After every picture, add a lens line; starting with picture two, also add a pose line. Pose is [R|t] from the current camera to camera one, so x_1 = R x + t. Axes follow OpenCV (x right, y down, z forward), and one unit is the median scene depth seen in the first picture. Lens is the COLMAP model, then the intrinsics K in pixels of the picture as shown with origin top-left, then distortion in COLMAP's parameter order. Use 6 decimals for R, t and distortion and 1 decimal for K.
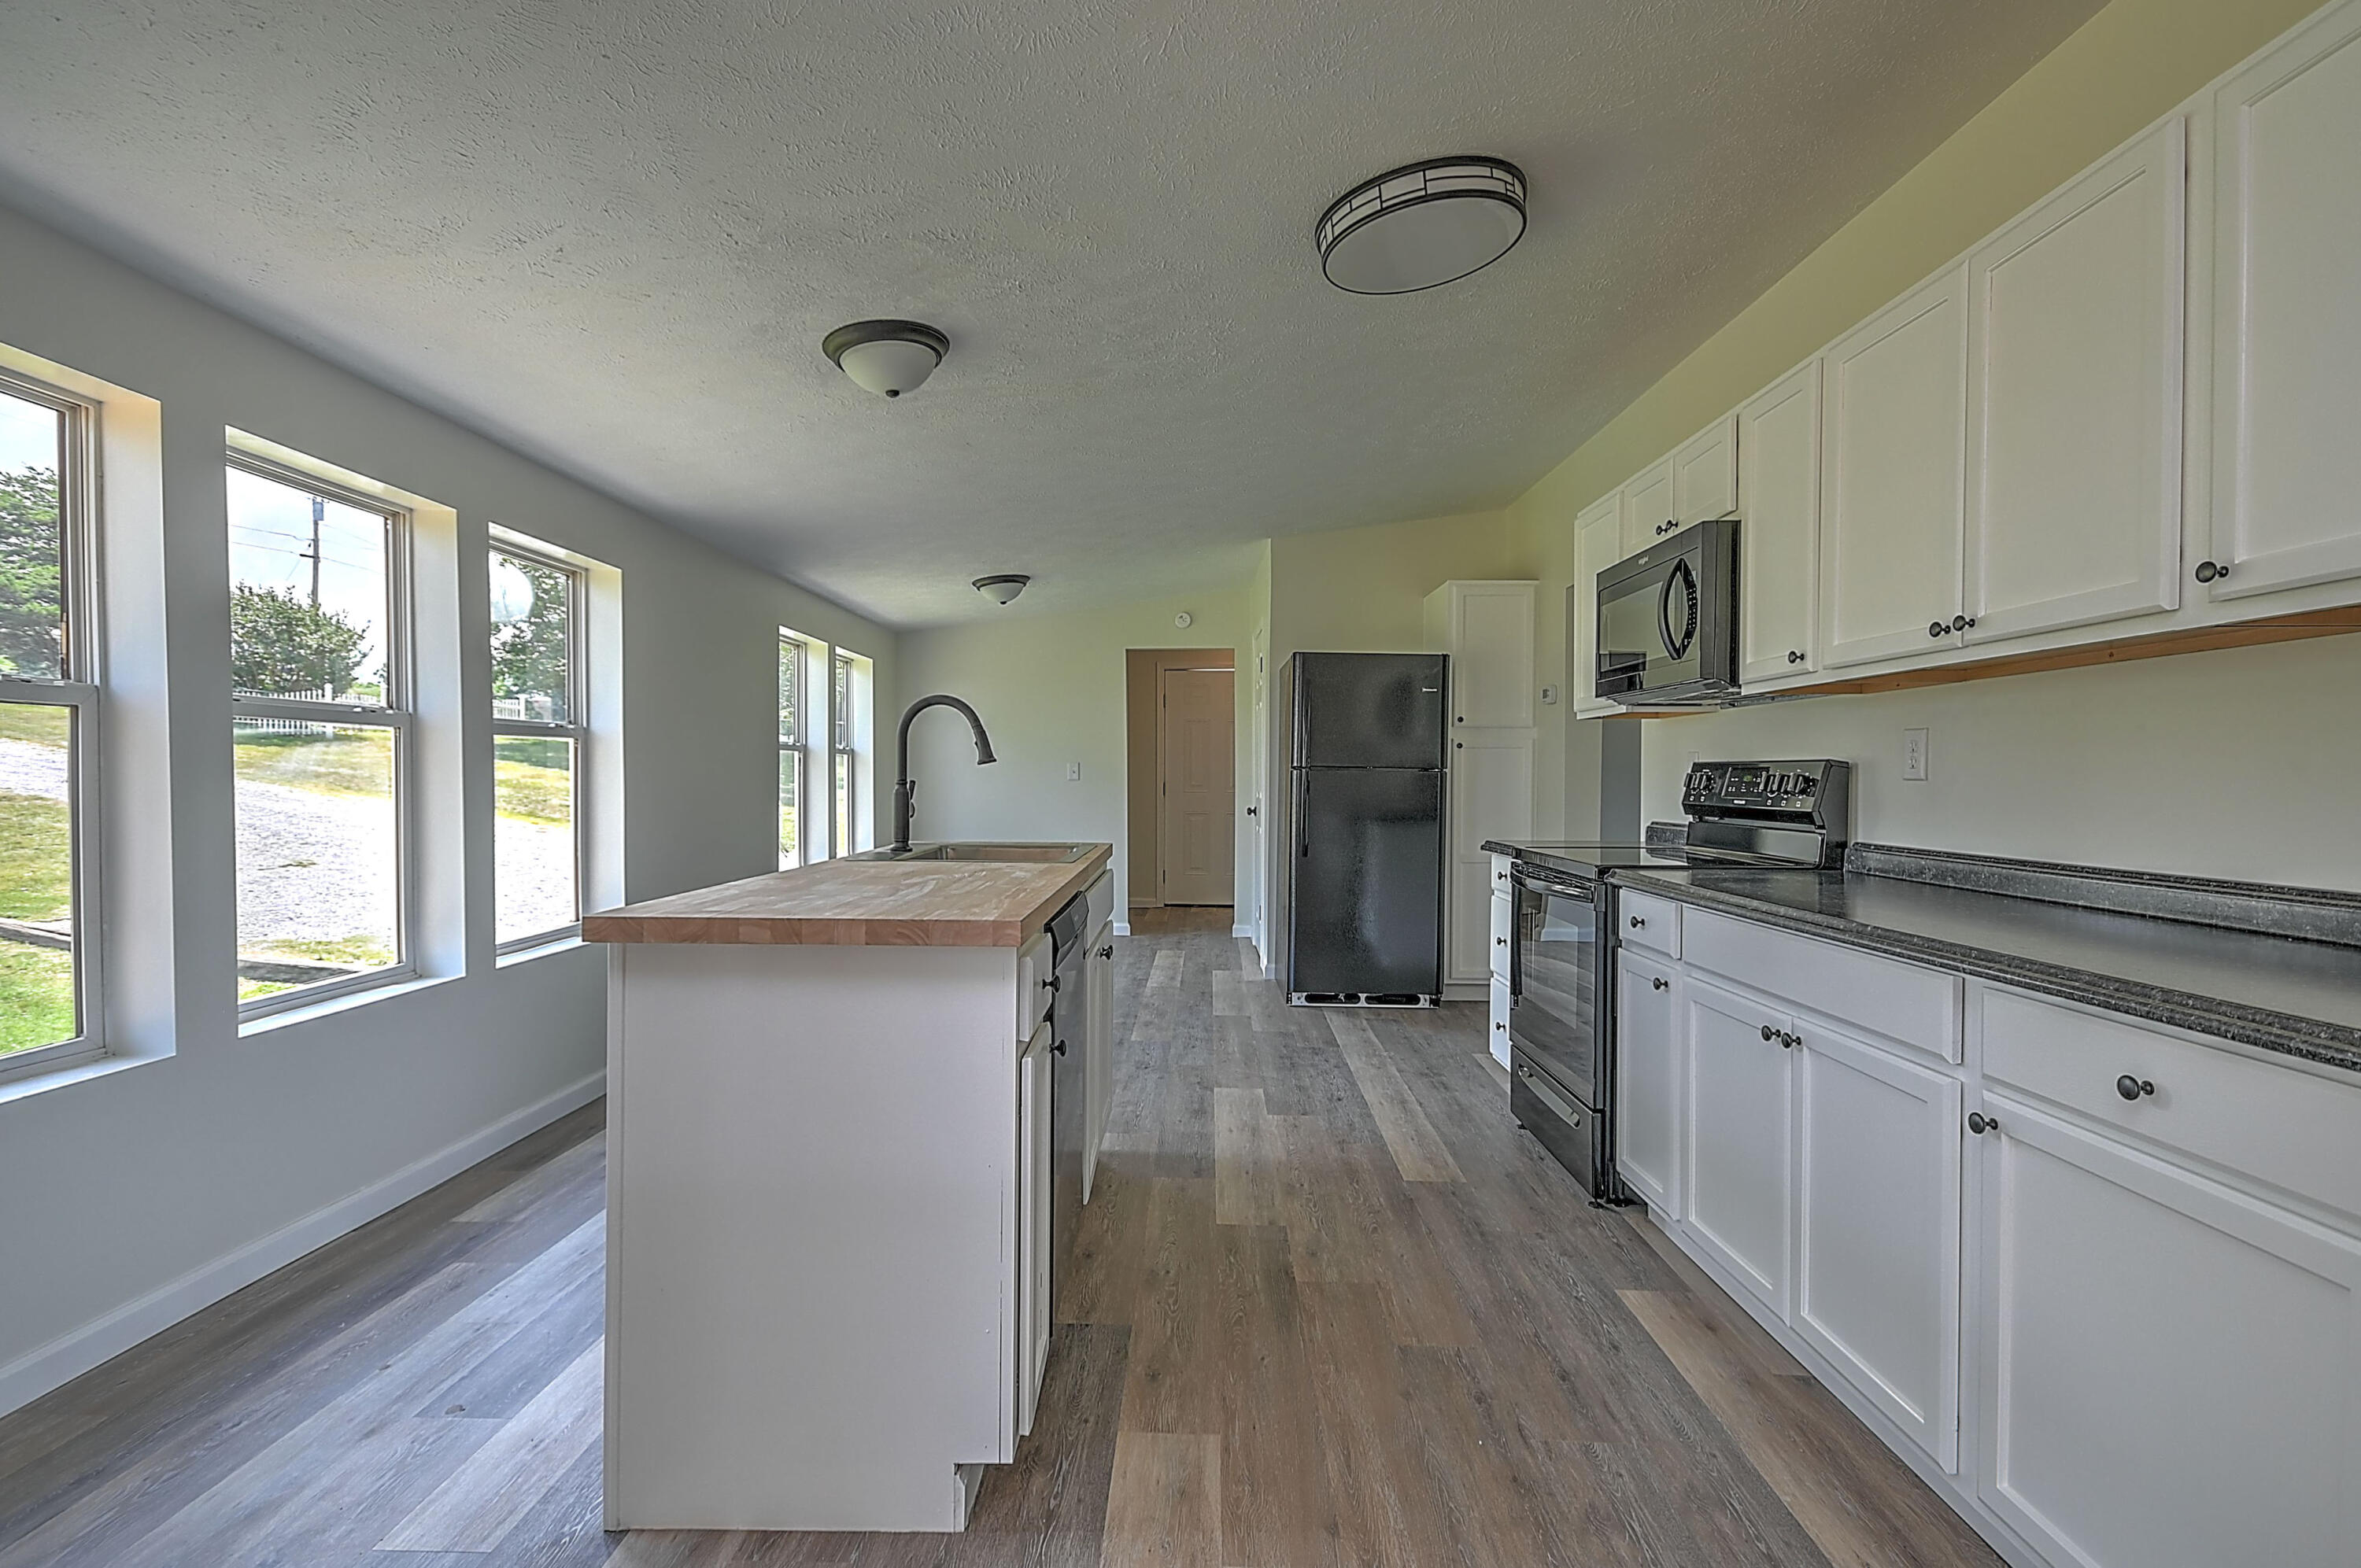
lens RADIAL K [[1158.9, 0, 1205.3], [0, 1158.9, 777.1], [0, 0, 1]] dist [-0.013311, -0.000514]
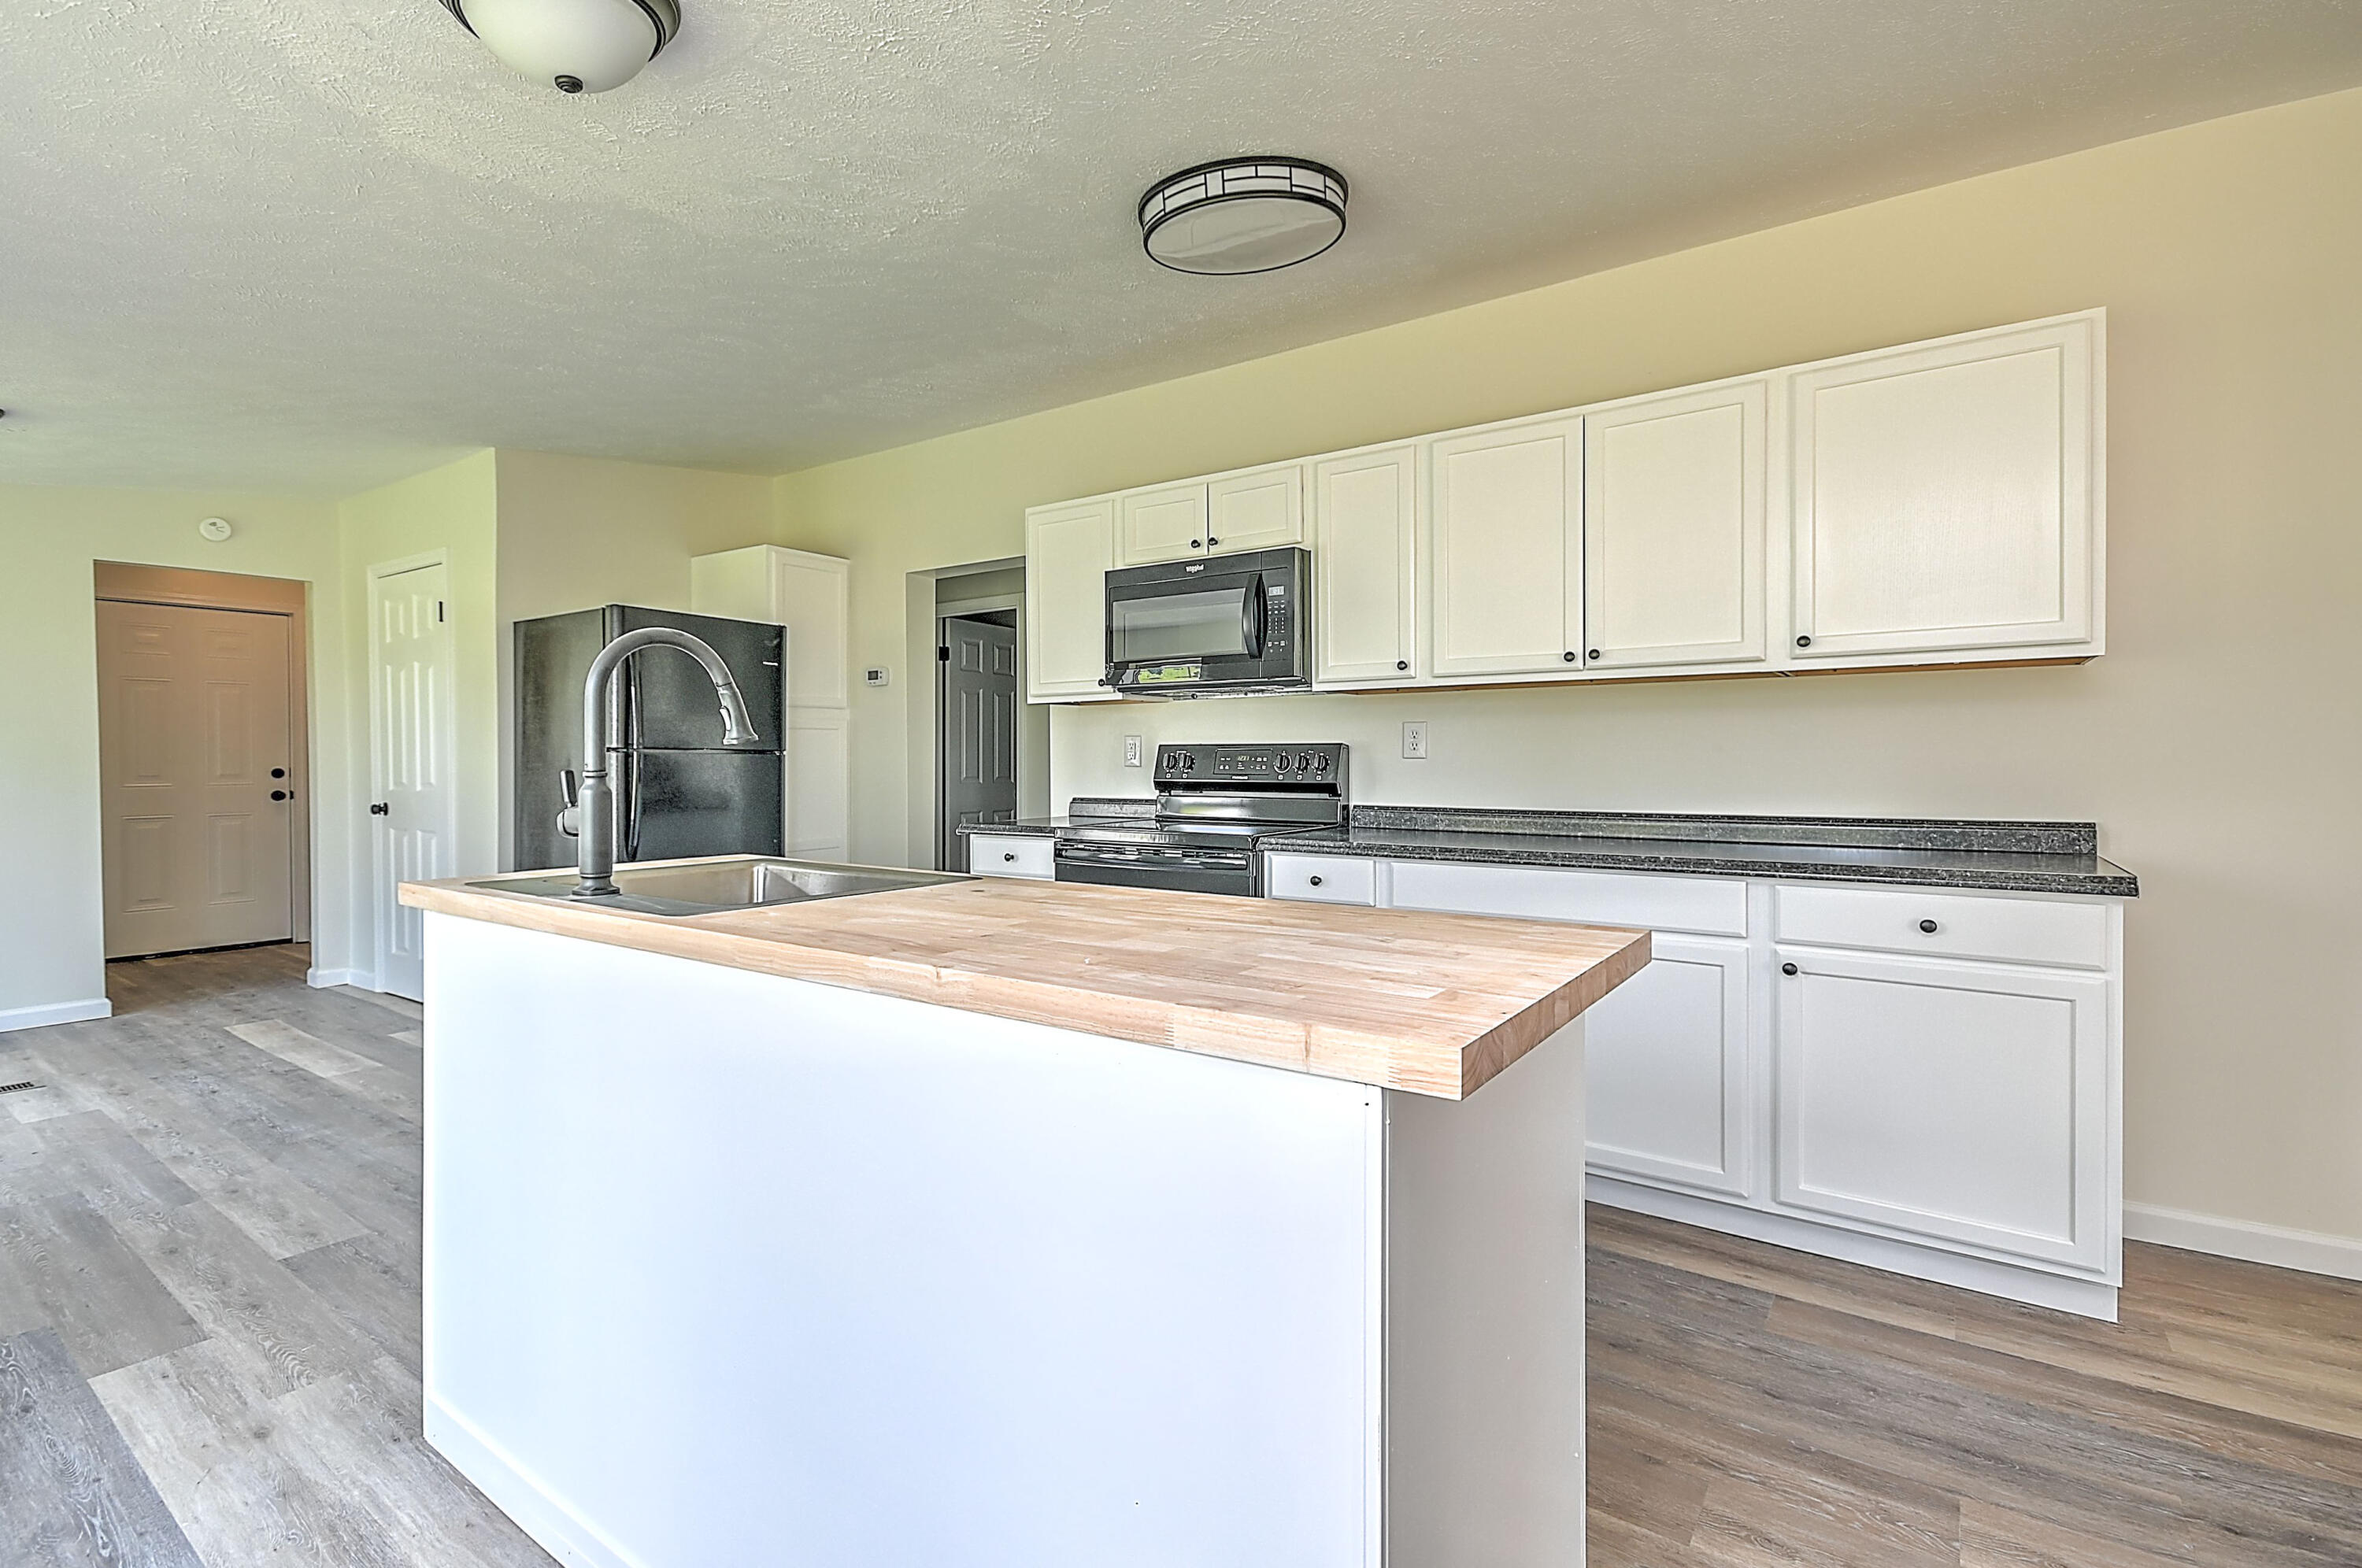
lens RADIAL K [[1031.1, 0, 1210.0], [0, 1031.1, 762.4], [0, 0, 1]] dist [0.017013, -0.009495]
pose [[0.543606, -0.014995, 0.839206, -0.430192], [0.008720, 0.999887, 0.012218, -0.006809], [-0.839295, 0.000676, 0.543676, 0.383529]]
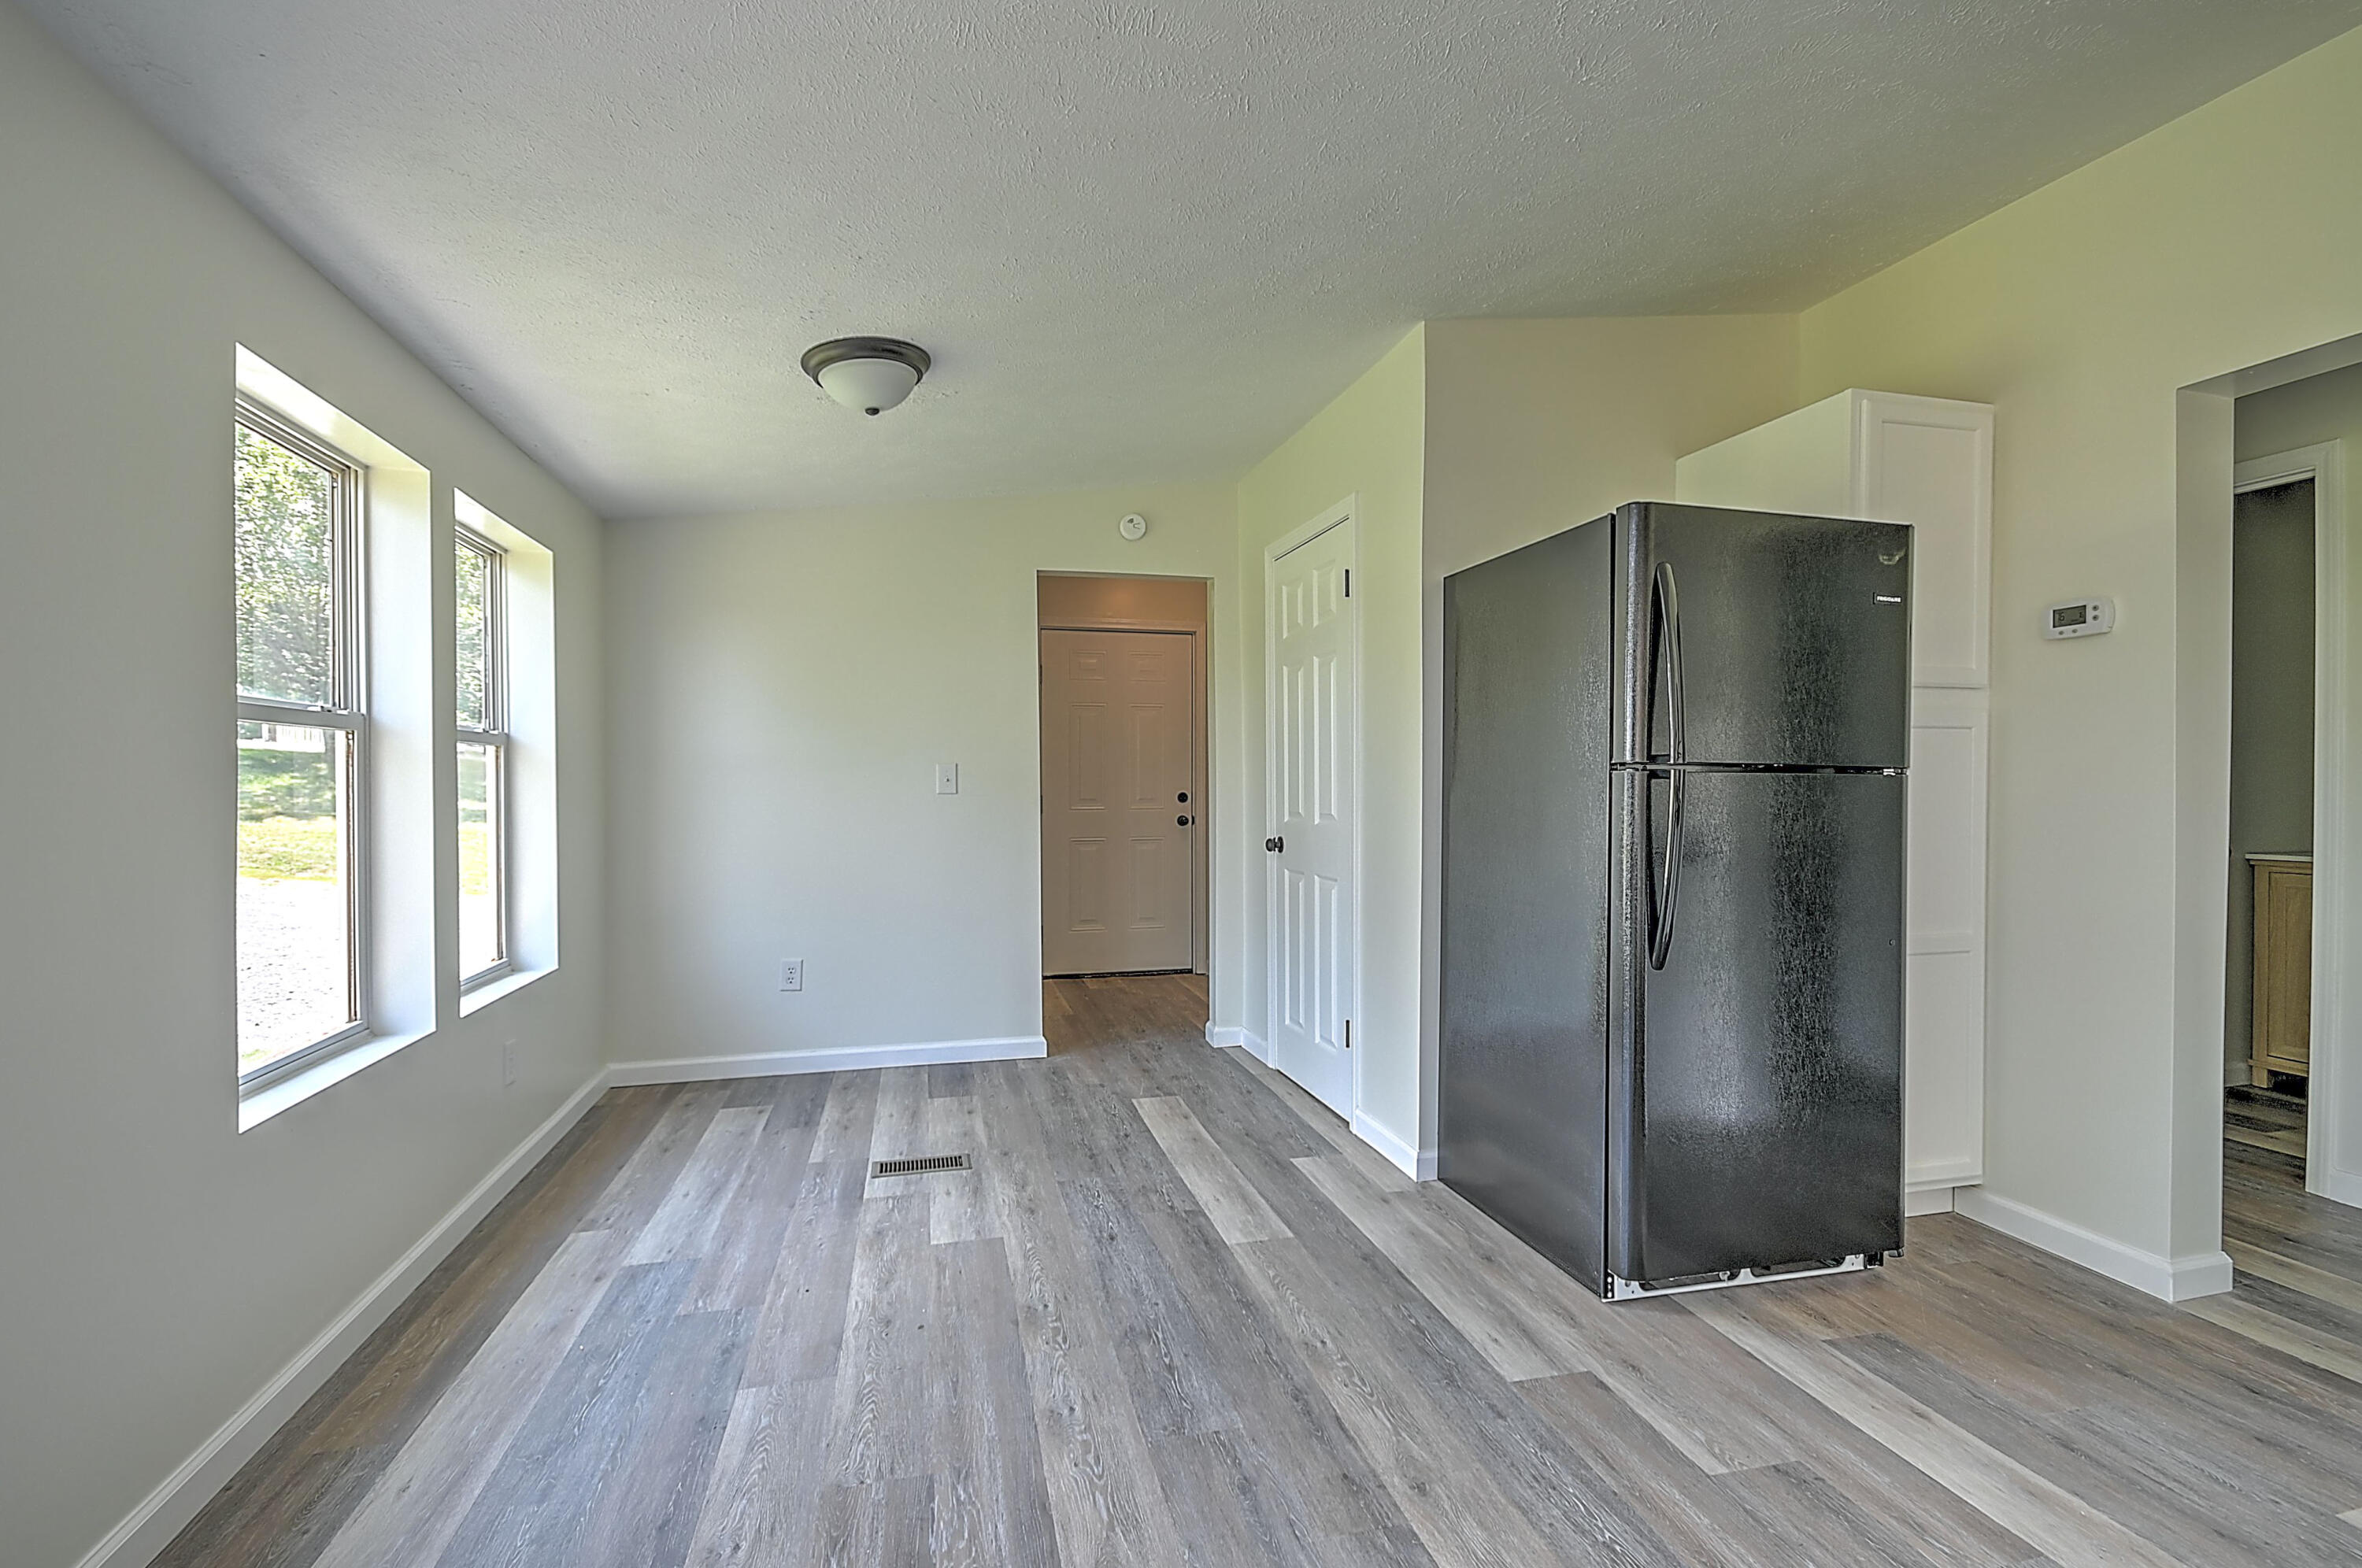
lens RADIAL K [[1031.1, 0, 1180.0], [0, 1031.1, 786.3], [0, 0, 1]] dist [0.017013, -0.009495]
pose [[0.966059, -0.006524, 0.258237, -0.272936], [0.006519, 0.999978, 0.000875, -0.002422], [-0.258237, 0.000838, 0.966081, 0.958039]]
